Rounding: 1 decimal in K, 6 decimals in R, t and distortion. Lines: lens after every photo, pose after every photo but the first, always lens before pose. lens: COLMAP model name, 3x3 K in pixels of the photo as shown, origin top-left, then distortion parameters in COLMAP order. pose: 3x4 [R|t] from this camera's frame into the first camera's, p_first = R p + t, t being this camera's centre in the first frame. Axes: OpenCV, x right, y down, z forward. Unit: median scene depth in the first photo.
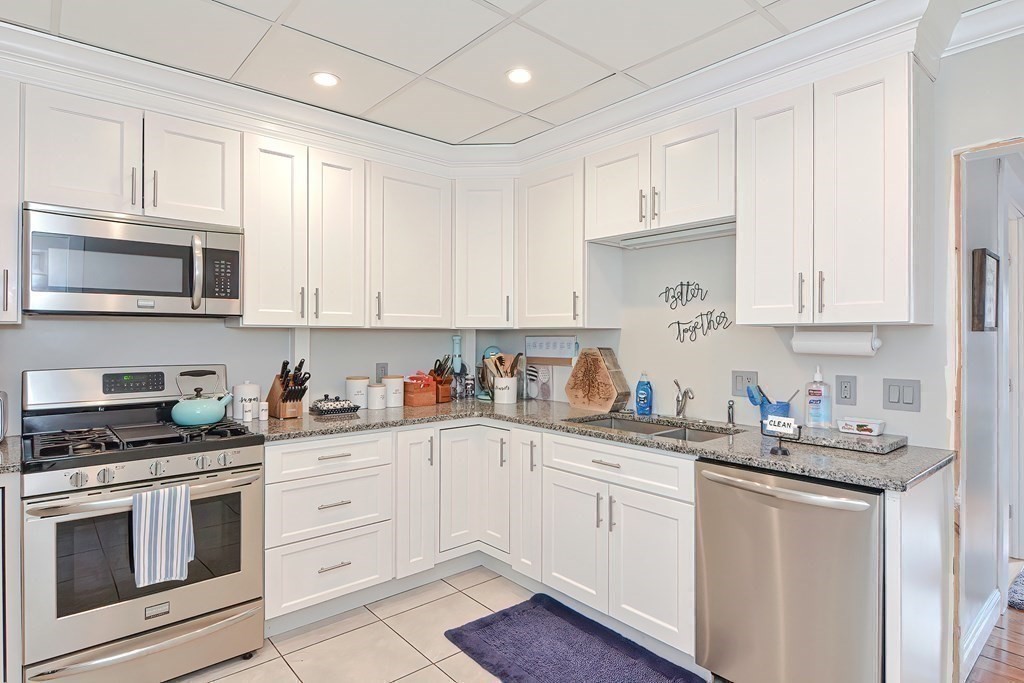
lens RADIAL K [[558.2, 0, 517.5], [0, 558.2, 342.6], [0, 0, 1]] dist [-0.001466, -0.001154]
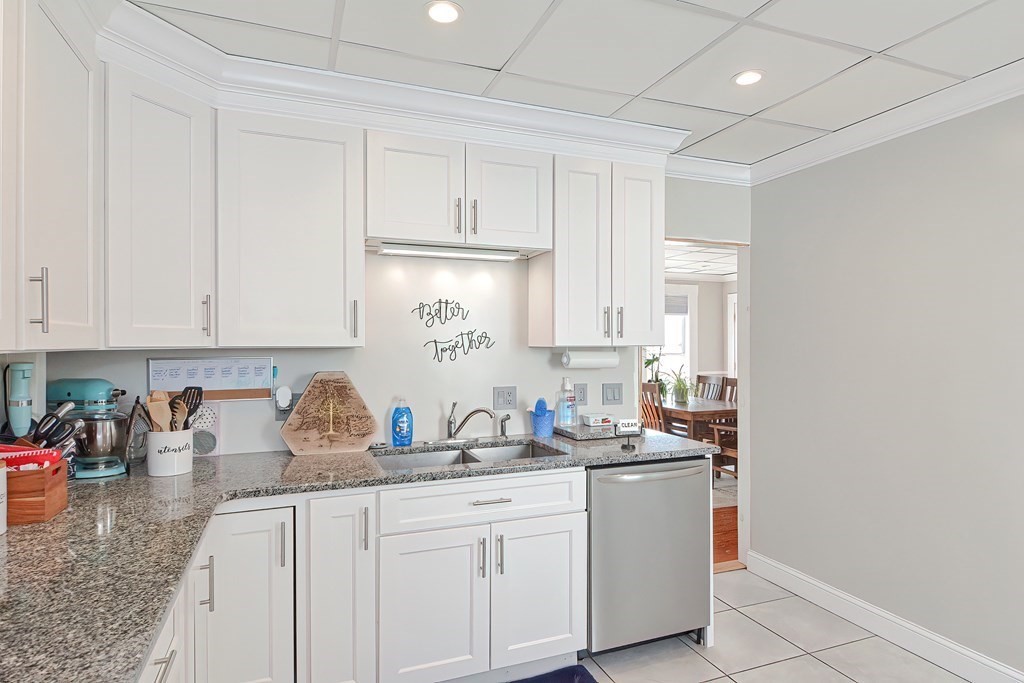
lens RADIAL K [[558.2, 0, 517.5], [0, 558.2, 342.6], [0, 0, 1]] dist [-0.001466, -0.001154]
pose [[0.340920, -0.004028, 0.940084, -0.574383], [0.014214, 0.999899, -0.000870, -0.031893], [-0.939985, 0.013659, 0.340942, 0.560613]]
